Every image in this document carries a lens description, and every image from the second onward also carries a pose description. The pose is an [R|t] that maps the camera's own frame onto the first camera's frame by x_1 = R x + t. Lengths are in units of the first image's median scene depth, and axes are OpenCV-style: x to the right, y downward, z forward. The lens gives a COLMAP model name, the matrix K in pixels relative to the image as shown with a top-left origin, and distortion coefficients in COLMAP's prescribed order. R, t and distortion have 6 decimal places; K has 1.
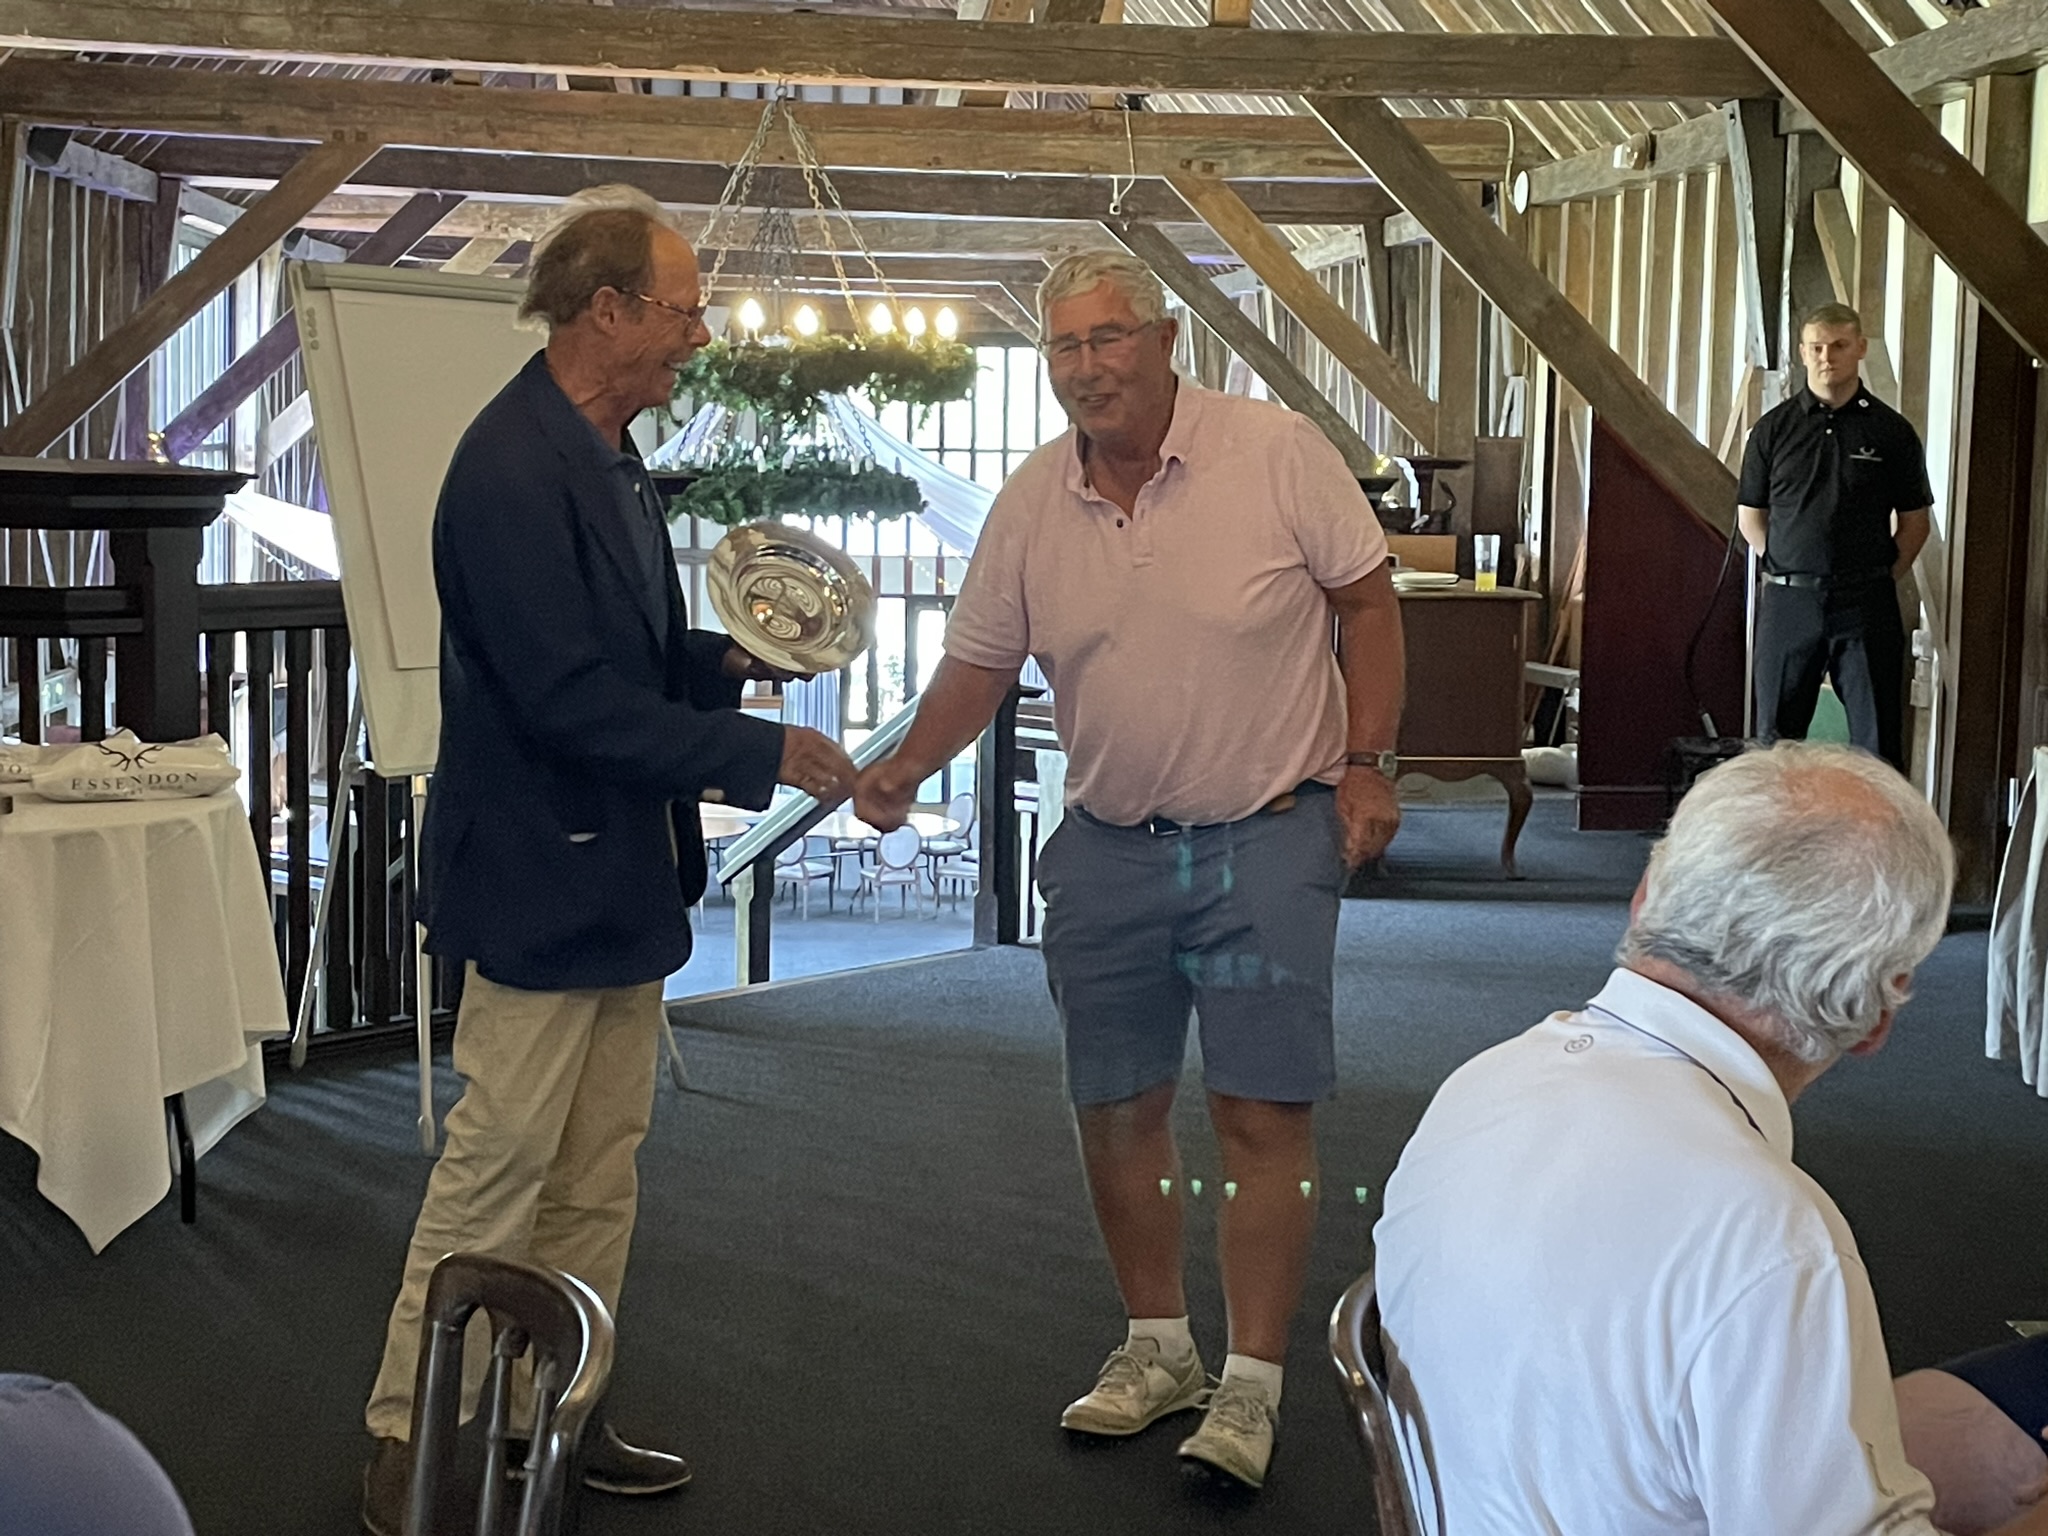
lens RADIAL K [[3041.9, 0, 1056.8], [0, 3041.9, 743.4], [0, 0, 1]] dist [0.178365, -0.377133]
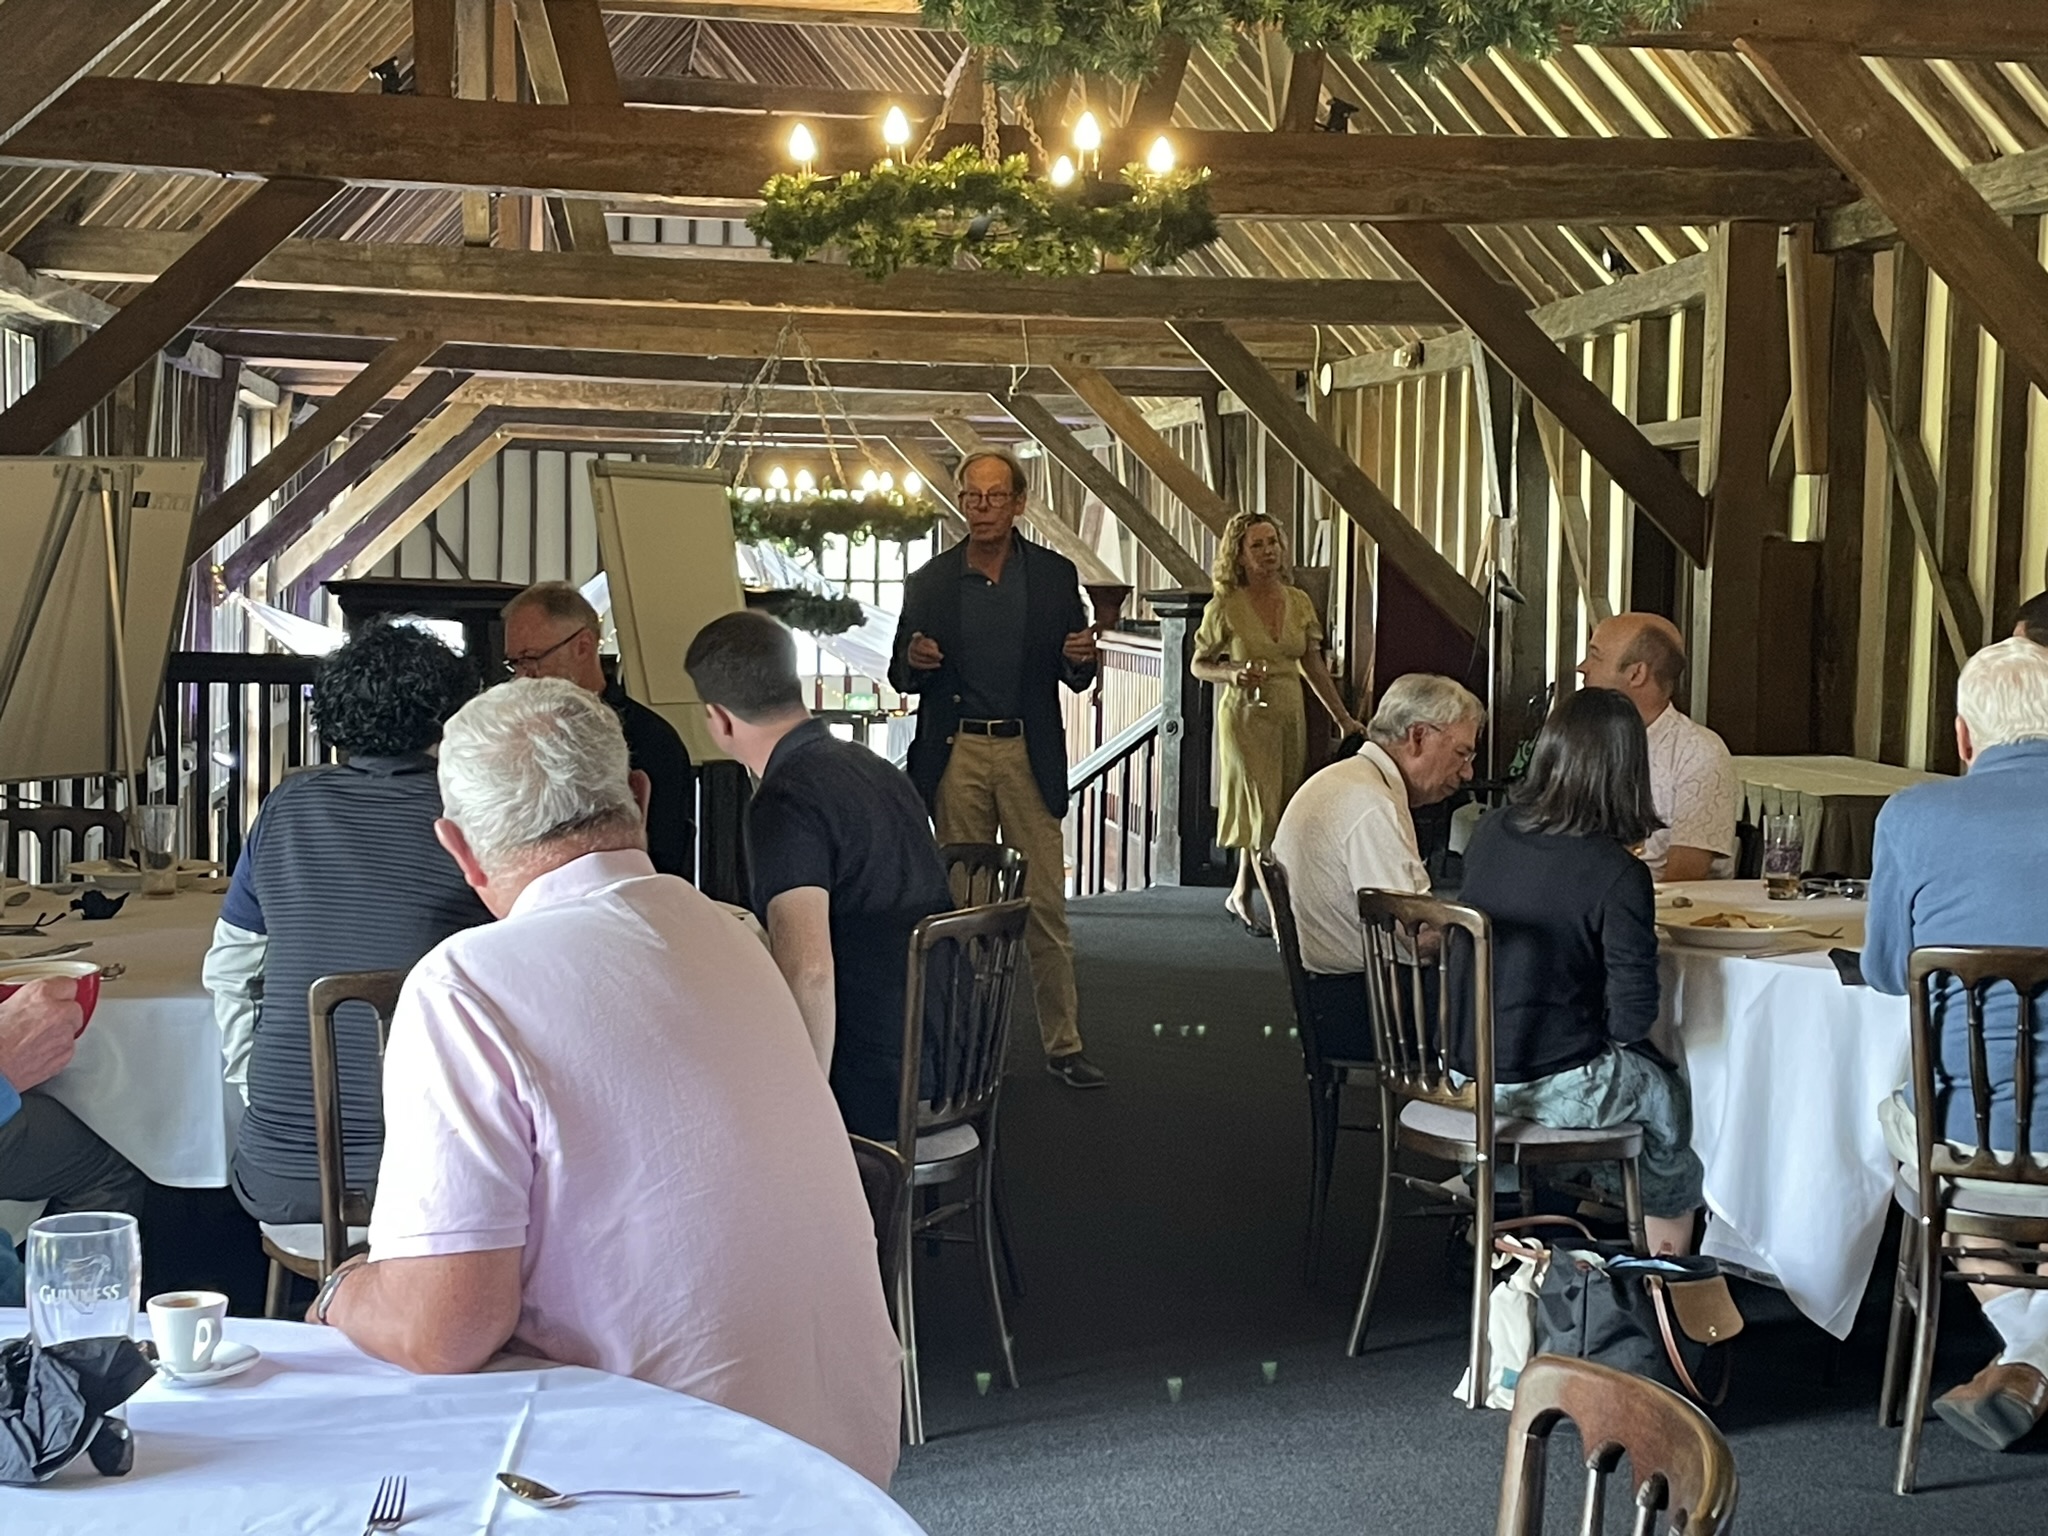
lens RADIAL K [[3038.1, 0, 1045.8], [0, 3038.1, 745.2], [0, 0, 1]] dist [0.183783, -0.399068]
pose [[0.998457, -0.004616, 0.055343, -0.041372], [0.006981, 0.999068, -0.042600, 0.030806], [-0.055095, 0.042921, 0.997558, -0.289483]]
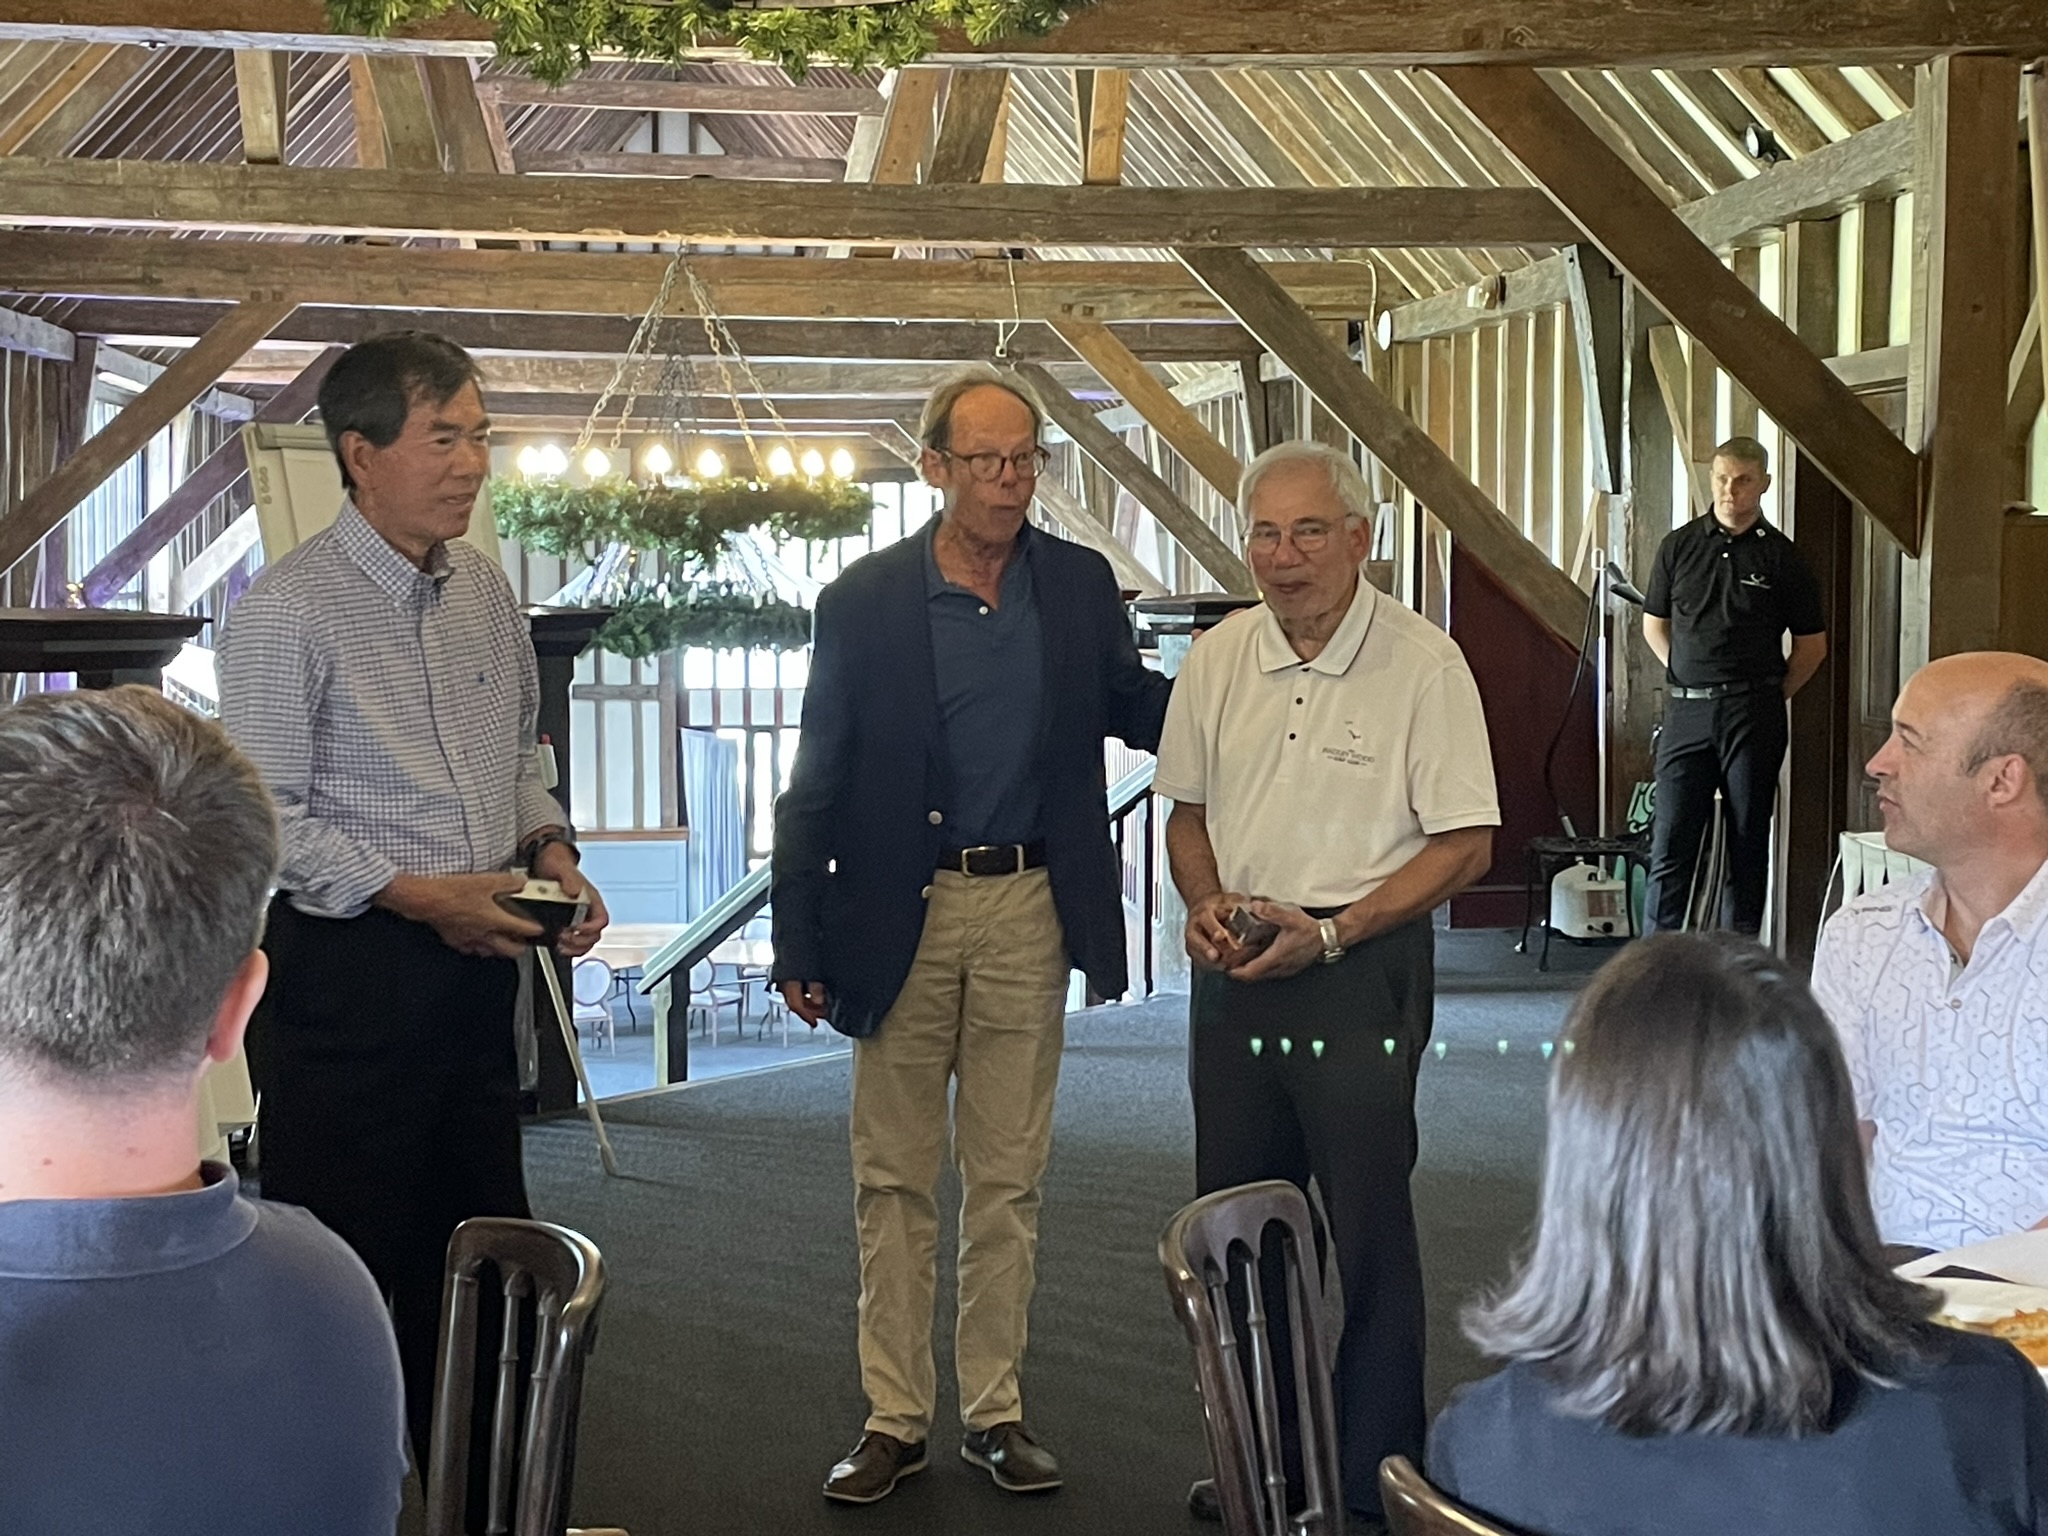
lens RADIAL K [[3038.1, 0, 1045.8], [0, 3038.1, 745.2], [0, 0, 1]] dist [0.183783, -0.399068]
pose [[0.999354, -0.021726, 0.028612, 0.001551], [0.022902, 0.998879, -0.041436, 0.004404], [-0.027680, 0.042064, 0.998731, -0.044104]]
